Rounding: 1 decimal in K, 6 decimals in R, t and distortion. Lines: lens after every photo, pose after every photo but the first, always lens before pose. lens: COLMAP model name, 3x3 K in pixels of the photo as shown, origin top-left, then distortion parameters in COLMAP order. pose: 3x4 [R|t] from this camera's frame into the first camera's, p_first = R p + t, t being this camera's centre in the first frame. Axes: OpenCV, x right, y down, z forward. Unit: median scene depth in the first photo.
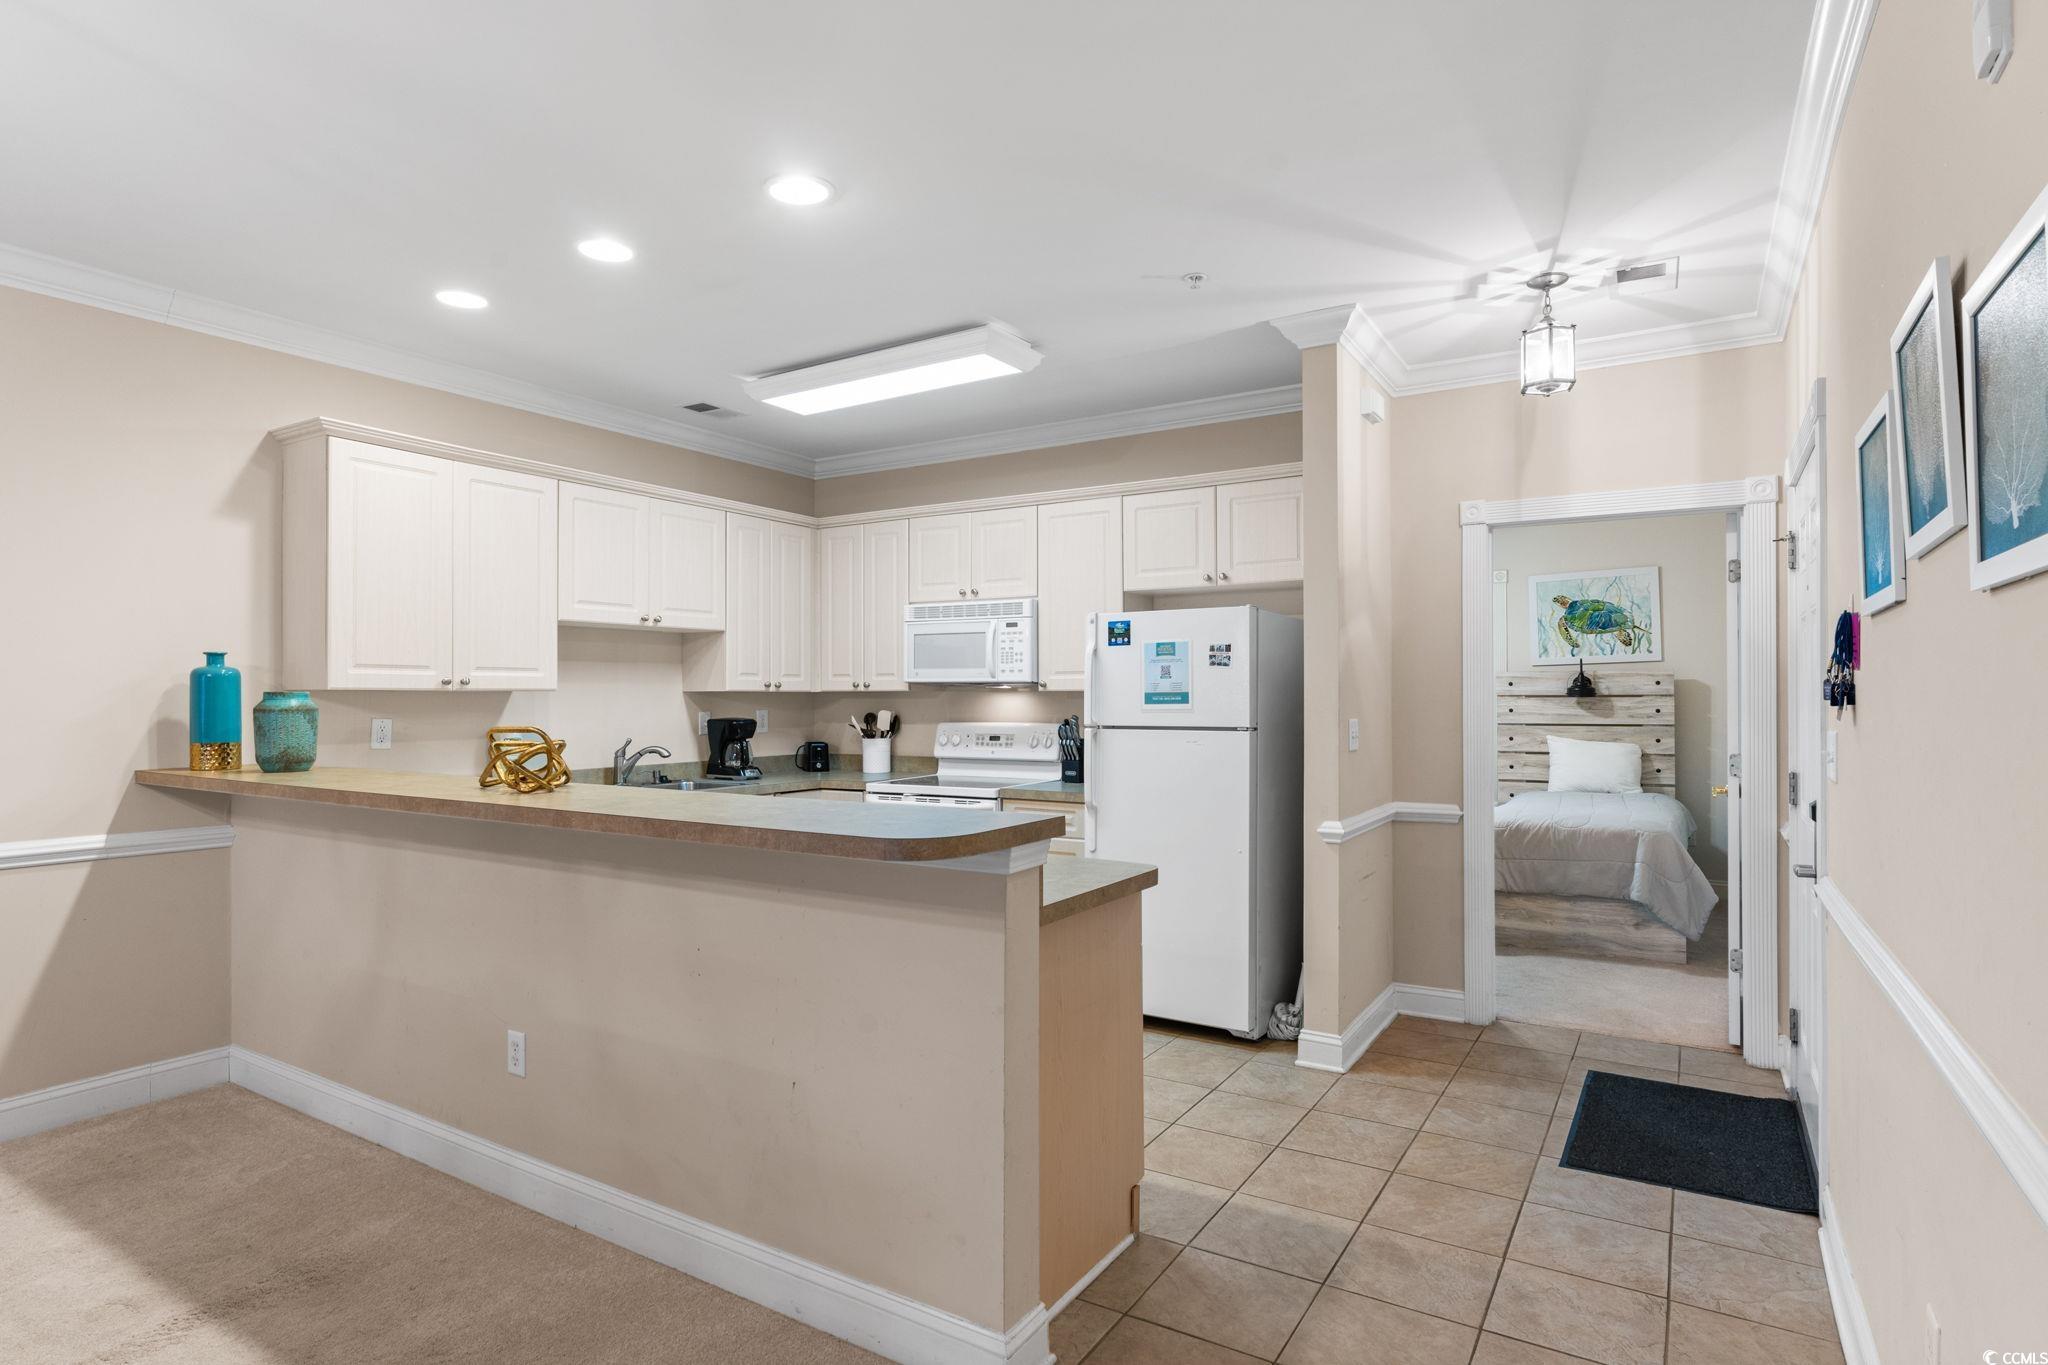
lens RADIAL K [[1028.2, 0, 1010.5], [0, 1028.2, 692.5], [0, 0, 1]] dist [-0.001236, -0.001064]
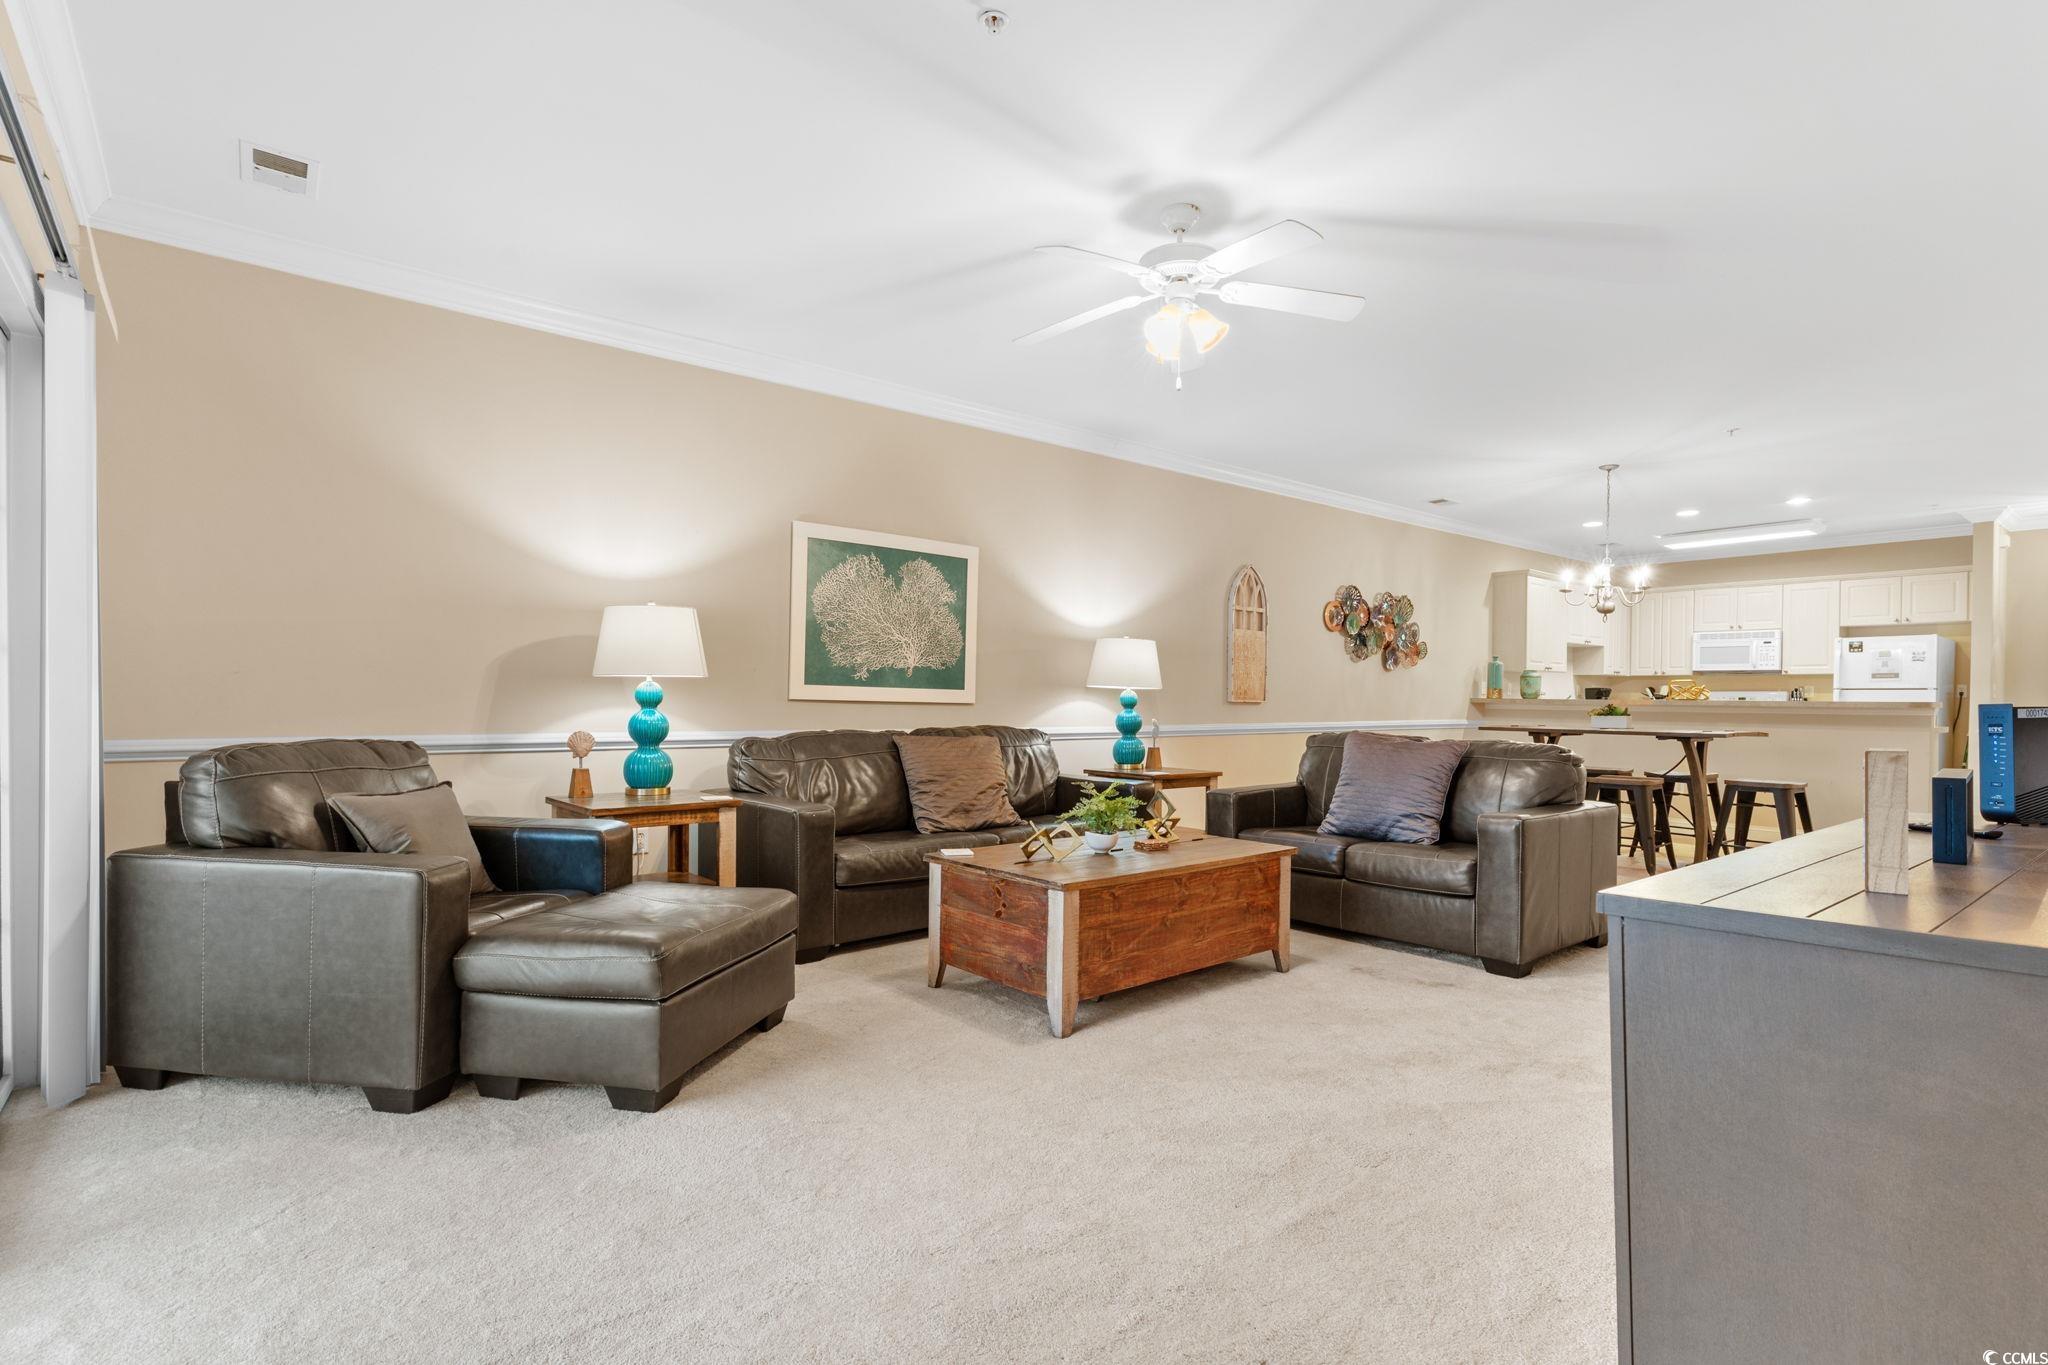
lens RADIAL K [[984.9, 0, 1037.0], [0, 984.9, 699.3], [0, 0, 1]] dist [0.001027, -0.002107]
pose [[0.952608, 0.009206, -0.304061, -0.704043], [-0.008732, 0.999958, 0.002920, 0.048833], [0.304075, -0.000127, 0.952648, -1.170030]]
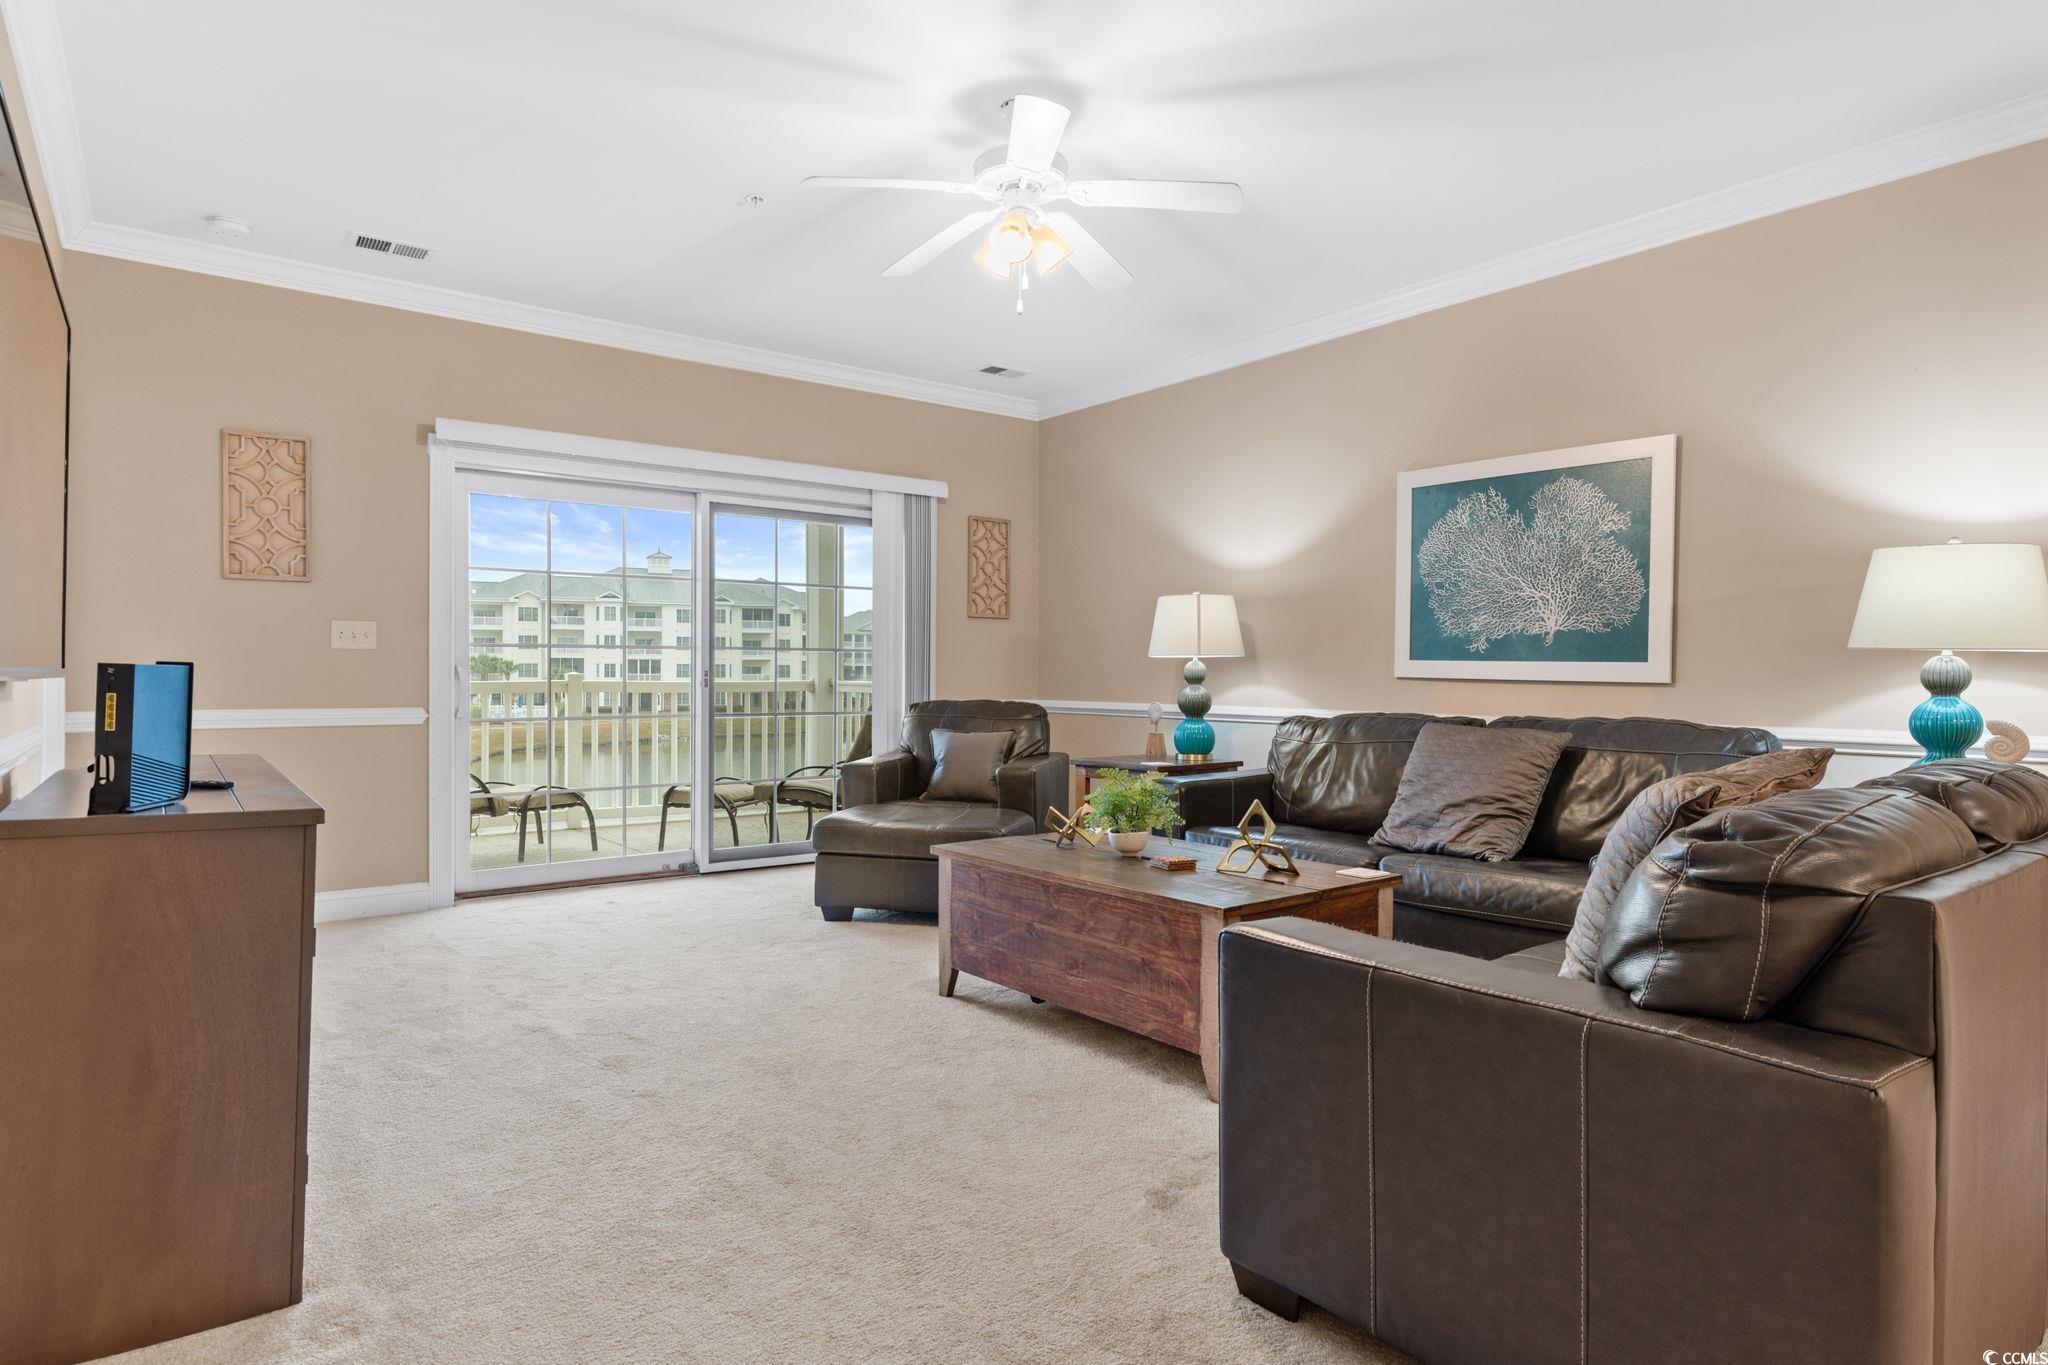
lens RADIAL K [[1136.8, 0, 1028.4], [0, 1136.8, 676.4], [0, 0, 1]] dist [0.002938, -0.000908]
pose [[-0.333413, 0.000904, -0.942780, -0.258714], [-0.000970, 0.999999, 0.001302, 0.051597], [0.942780, 0.001348, -0.333412, -0.396047]]
